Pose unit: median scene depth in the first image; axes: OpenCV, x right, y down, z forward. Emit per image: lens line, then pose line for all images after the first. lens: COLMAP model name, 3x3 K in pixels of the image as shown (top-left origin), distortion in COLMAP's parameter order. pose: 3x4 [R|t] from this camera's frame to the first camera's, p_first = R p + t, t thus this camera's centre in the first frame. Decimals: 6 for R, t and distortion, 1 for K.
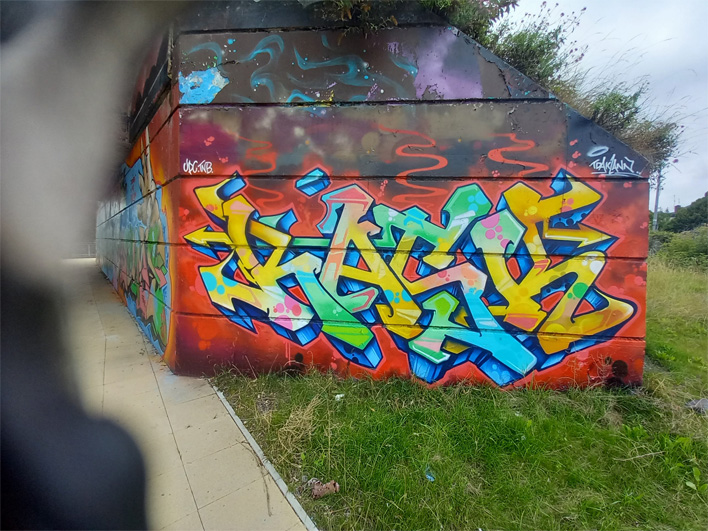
lens RADIAL K [[284.2, 0, 348.8], [0, 284.2, 266.0], [0, 0, 1]] dist [0.002921, -0.002395]
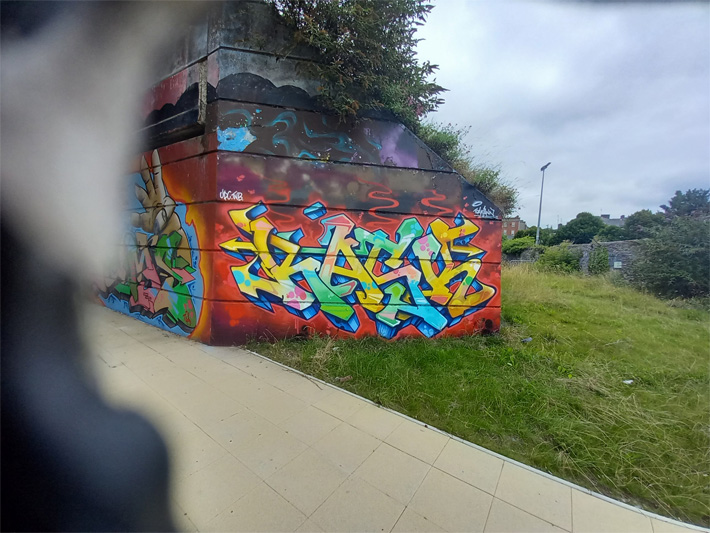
lens RADIAL K [[285.0, 0, 357.7], [0, 285.0, 265.8], [0, 0, 1]] dist [0.002921, -0.002395]
pose [[0.971275, 0.006697, 0.237867, -0.270322], [-0.001472, 0.999754, -0.022140, 0.030596], [-0.237957, 0.021154, 0.971045, -0.532756]]
